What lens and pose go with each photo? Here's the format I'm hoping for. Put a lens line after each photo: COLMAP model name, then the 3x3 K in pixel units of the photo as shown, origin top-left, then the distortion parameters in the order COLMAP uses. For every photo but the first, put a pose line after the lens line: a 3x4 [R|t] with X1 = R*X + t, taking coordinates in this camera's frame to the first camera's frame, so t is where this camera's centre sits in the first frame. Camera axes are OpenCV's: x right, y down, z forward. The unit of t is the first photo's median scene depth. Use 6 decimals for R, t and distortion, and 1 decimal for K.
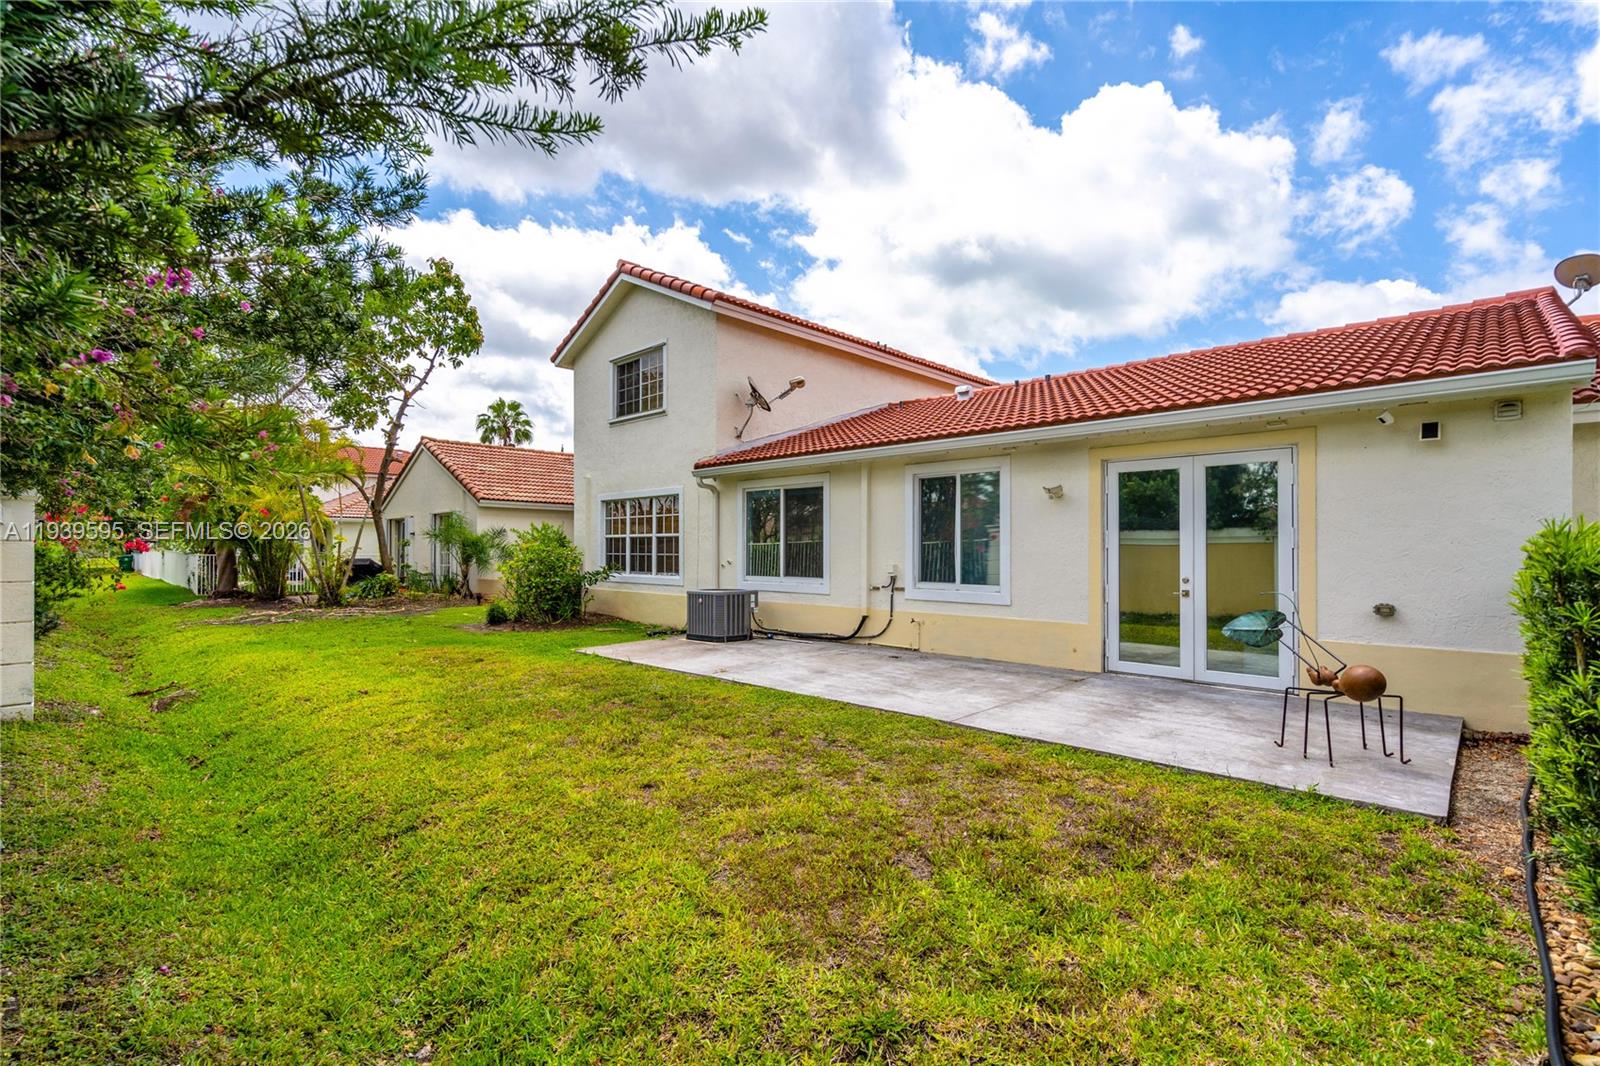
lens RADIAL K [[710.5, 0, 792.5], [0, 710.5, 547.4], [0, 0, 1]] dist [-0.007084, 0.002887]
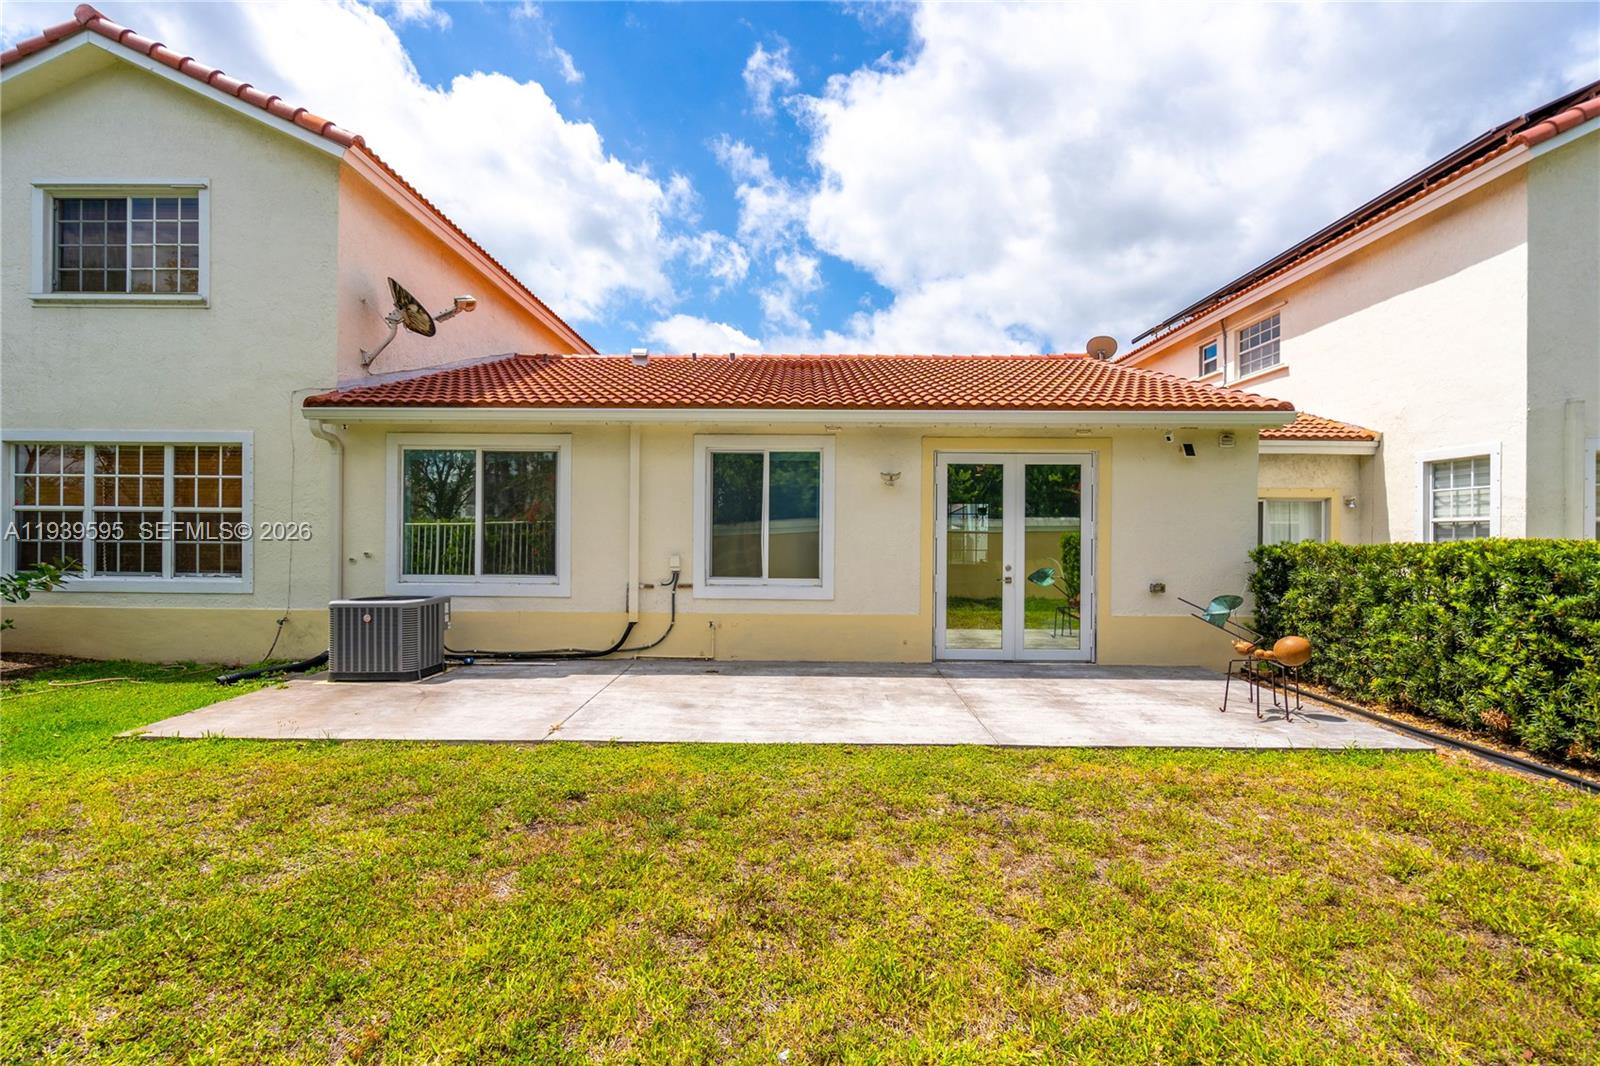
lens RADIAL K [[710.5, 0, 797.7], [0, 710.5, 536.2], [0, 0, 1]] dist [-0.007084, 0.002887]
pose [[0.728150, 0.004050, 0.685405, -0.277019], [-0.008471, 0.999959, 0.003090, -0.001559], [-0.685365, -0.008055, 0.728155, 0.283636]]
